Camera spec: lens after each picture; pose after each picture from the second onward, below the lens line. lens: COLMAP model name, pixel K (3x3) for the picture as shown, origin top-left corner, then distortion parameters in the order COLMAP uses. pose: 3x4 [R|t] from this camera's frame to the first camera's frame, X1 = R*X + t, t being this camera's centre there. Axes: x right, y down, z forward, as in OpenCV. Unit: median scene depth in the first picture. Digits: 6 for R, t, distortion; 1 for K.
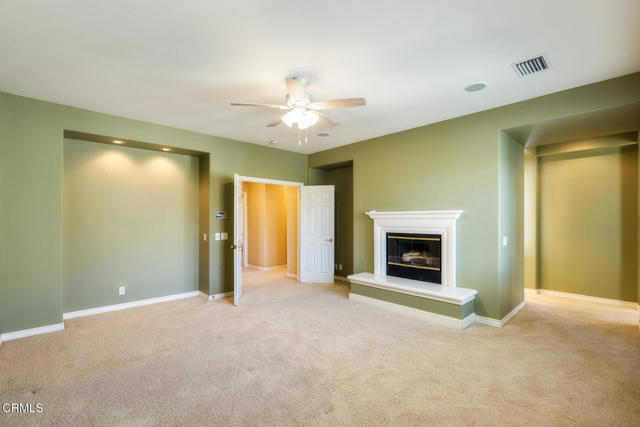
lens RADIAL K [[284.3, 0, 318.8], [0, 284.3, 218.7], [0, 0, 1]] dist [0.002370, 0.000141]
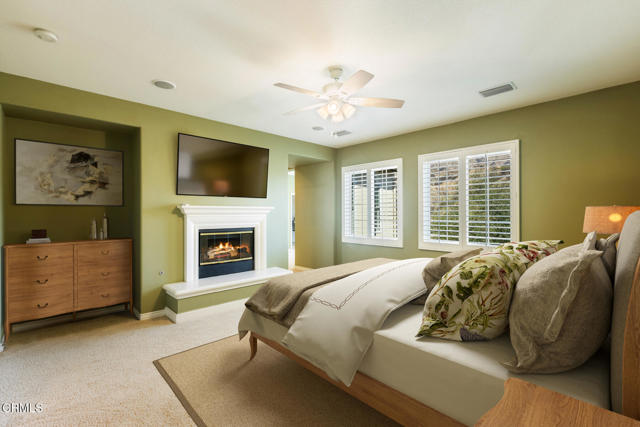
lens RADIAL K [[284.3, 0, 318.8], [0, 284.3, 212.2], [0, 0, 1]] dist [0.002370, 0.000141]
pose [[-0.009781, 0.002832, 0.999948, -0.650534], [-0.008842, 0.999957, -0.002918, -0.004291], [-0.999913, -0.008870, -0.009756, 0.669393]]
